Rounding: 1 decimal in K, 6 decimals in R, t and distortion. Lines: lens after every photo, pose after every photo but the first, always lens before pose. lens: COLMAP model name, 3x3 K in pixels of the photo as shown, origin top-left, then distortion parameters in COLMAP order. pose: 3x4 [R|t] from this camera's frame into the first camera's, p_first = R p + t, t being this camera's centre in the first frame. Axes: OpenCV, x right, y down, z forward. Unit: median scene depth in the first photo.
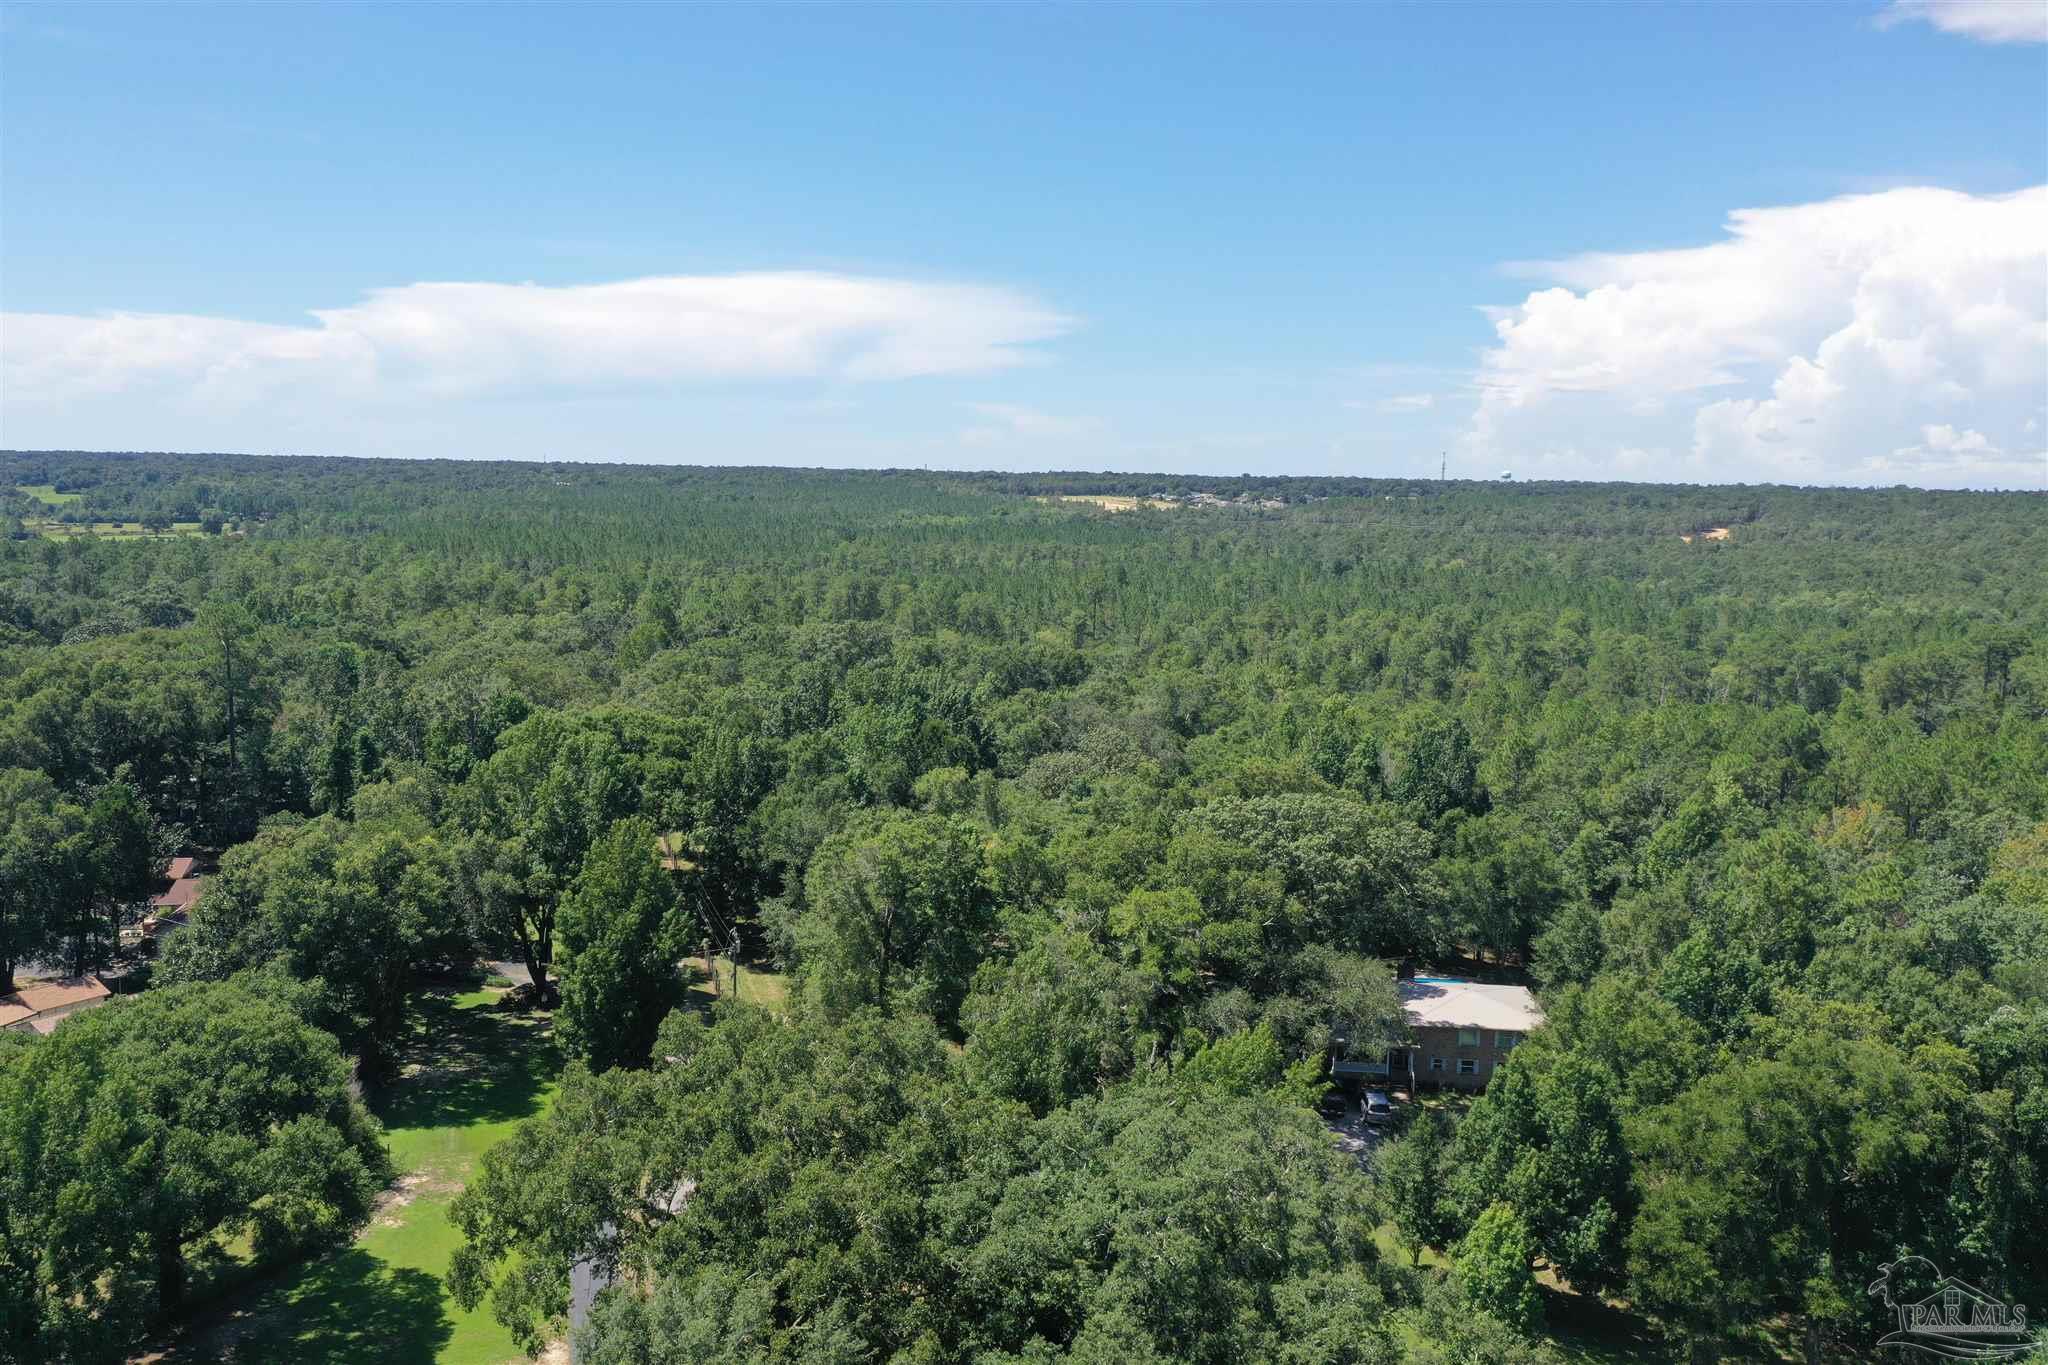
lens RADIAL K [[1617.0, 0, 1015.4], [0, 1617.0, 689.3], [0, 0, 1]] dist [0.008071, -0.005305]
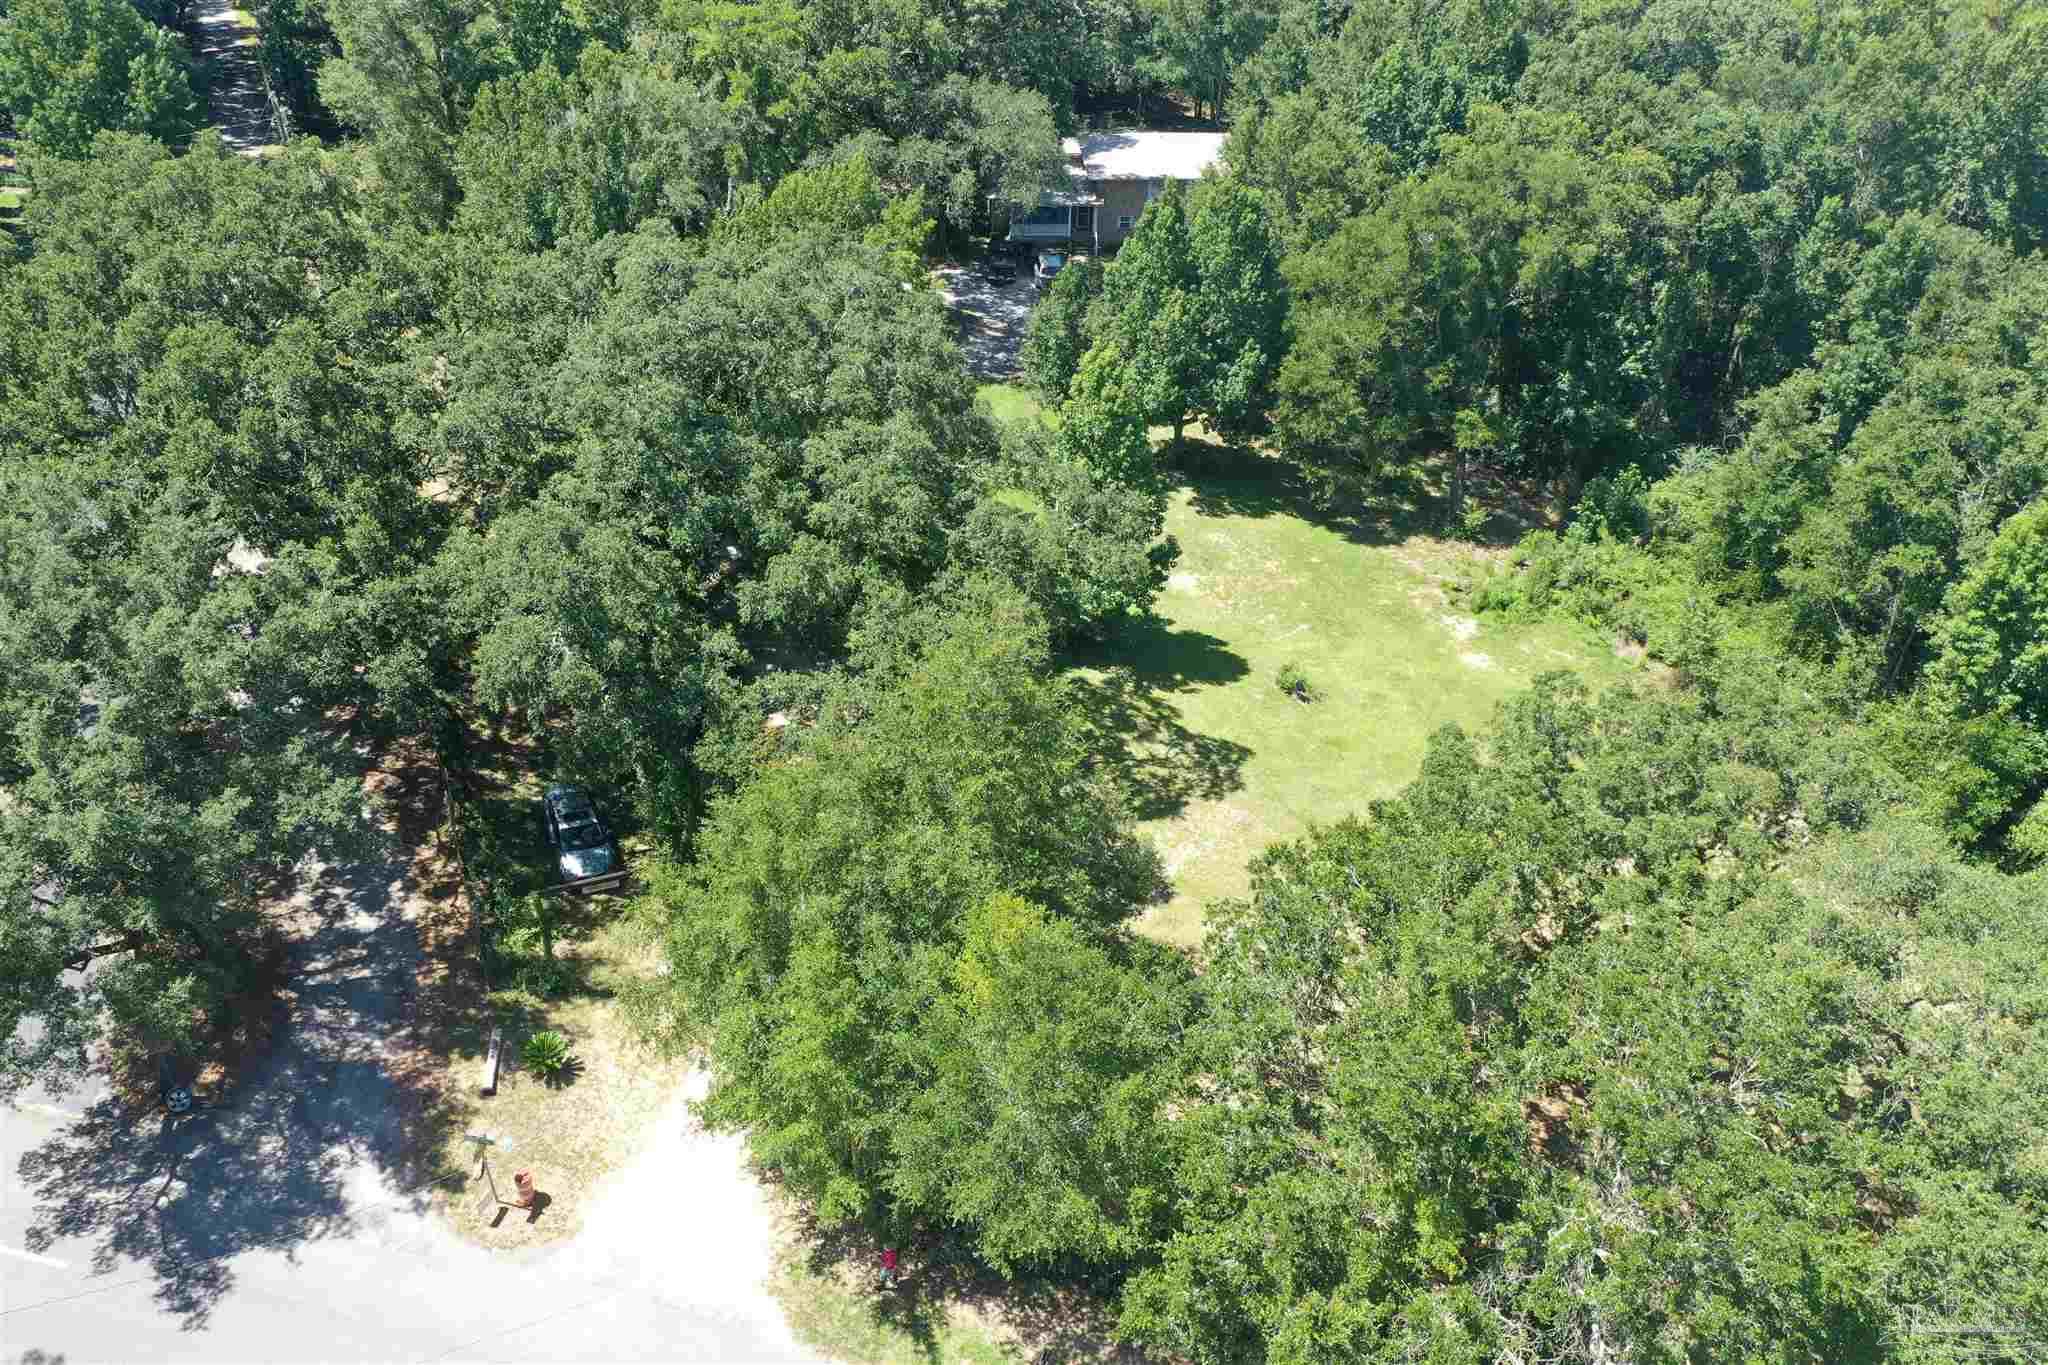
lens RADIAL K [[1617.0, 0, 1021.4], [0, 1617.0, 680.9], [0, 0, 1]] dist [0.008071, -0.005305]
pose [[0.991147, -0.079719, 0.106176, 0.119970], [0.023687, 0.893025, 0.449383, 0.072416], [-0.130642, -0.442889, 0.887007, 0.126462]]
